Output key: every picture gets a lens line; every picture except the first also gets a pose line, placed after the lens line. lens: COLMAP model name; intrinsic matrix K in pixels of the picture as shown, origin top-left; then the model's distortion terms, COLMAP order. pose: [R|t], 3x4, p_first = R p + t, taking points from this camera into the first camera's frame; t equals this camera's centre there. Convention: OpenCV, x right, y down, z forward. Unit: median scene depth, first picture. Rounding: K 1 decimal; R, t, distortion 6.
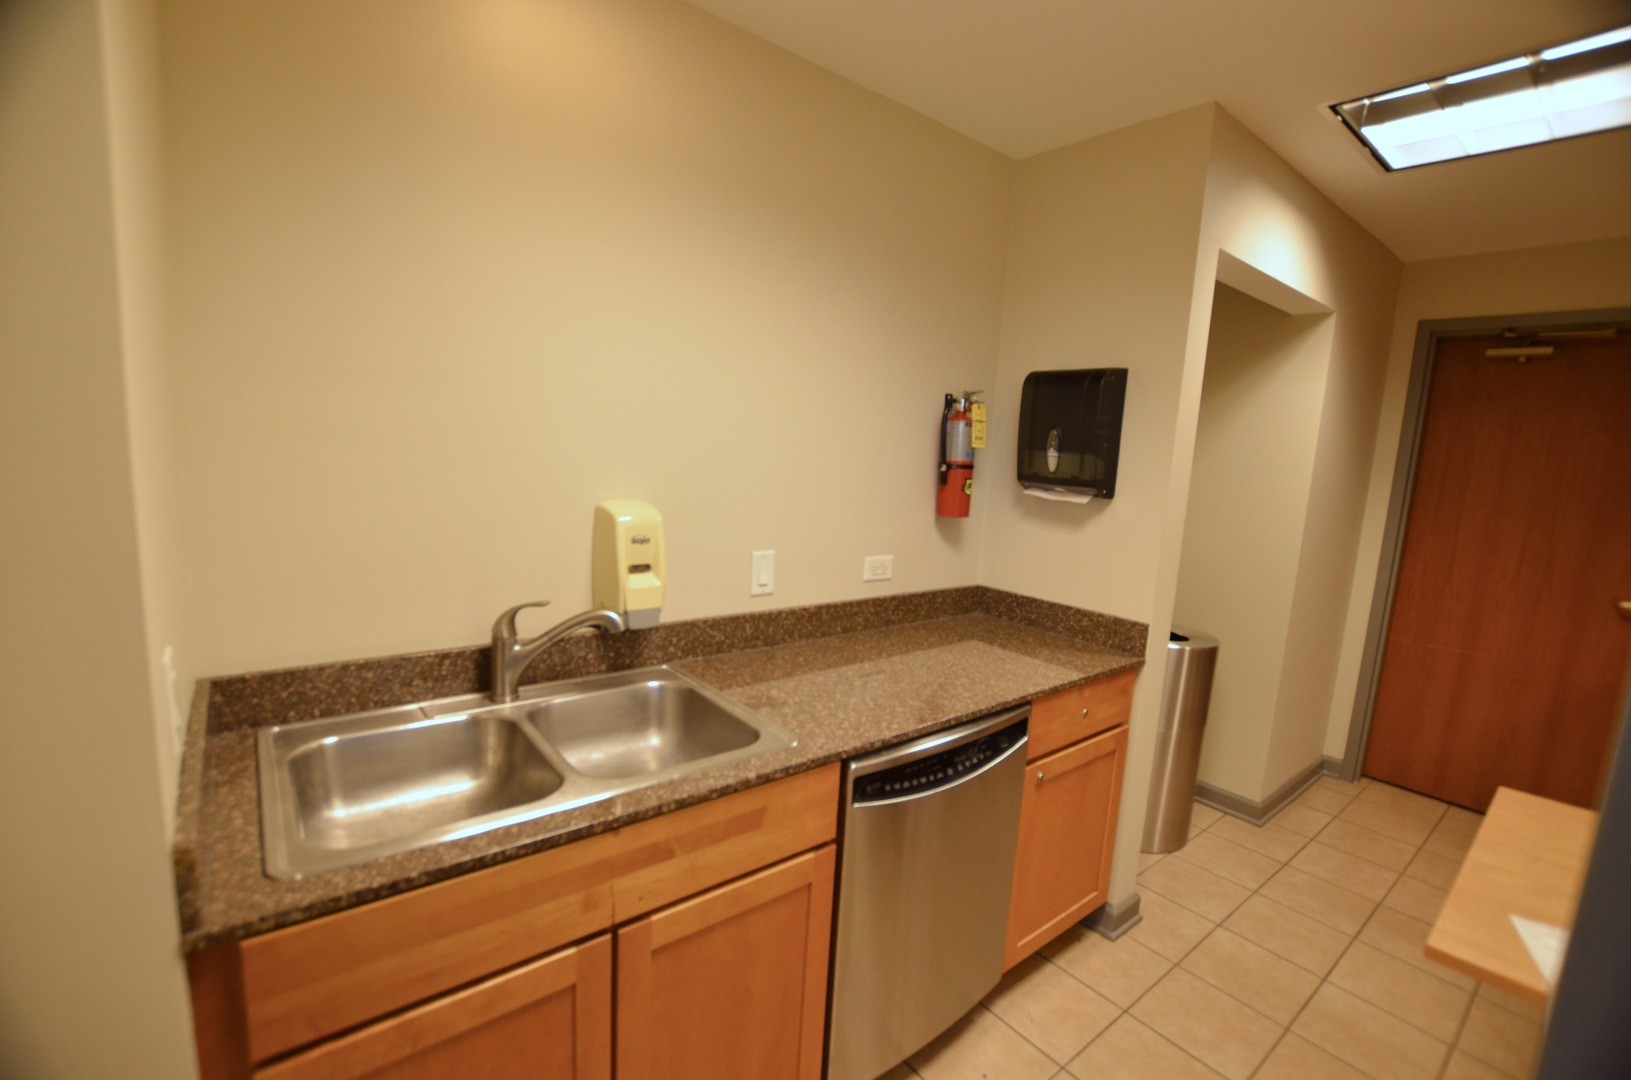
lens RADIAL K [[709.2, 0, 816.5], [0, 709.2, 543.1], [0, 0, 1]] dist [-0.015277, 0.000099]
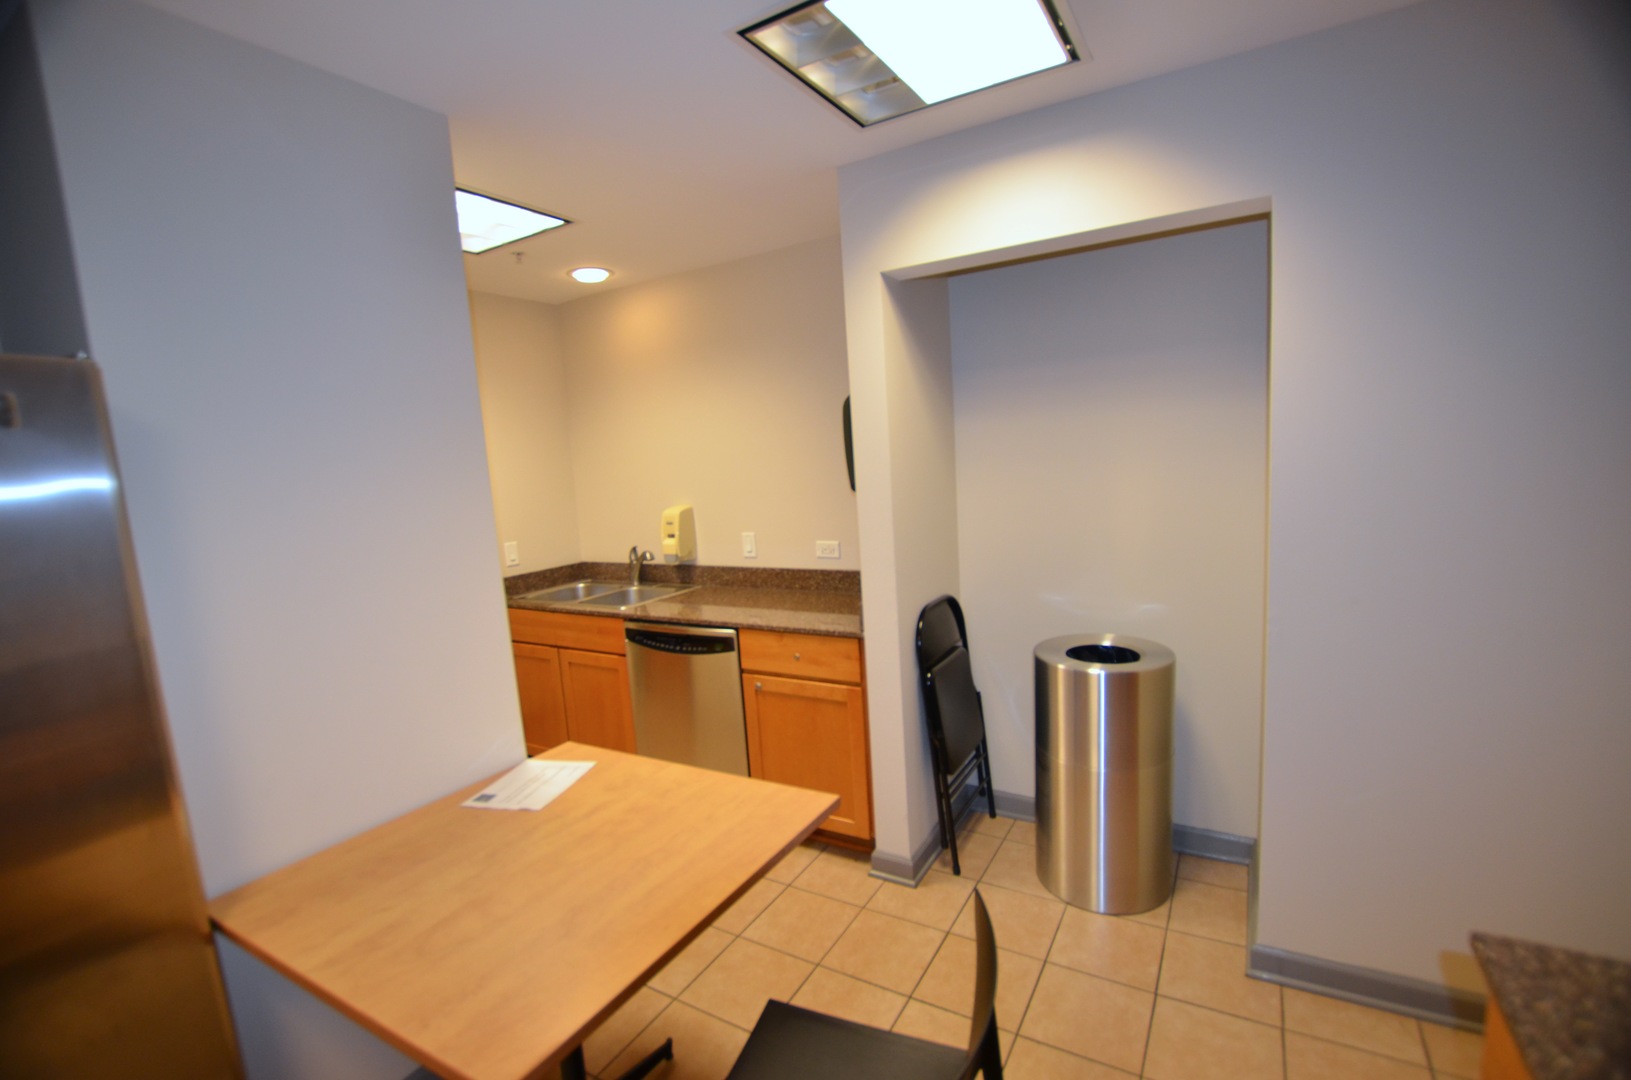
lens RADIAL K [[709.2, 0, 819.0], [0, 709.2, 547.3], [0, 0, 1]] dist [-0.015277, 0.000099]
pose [[0.339437, 0.036200, -0.939932, 1.651061], [-0.048124, 0.998619, 0.021082, 0.001845], [0.939397, 0.038077, 0.340710, 0.564348]]
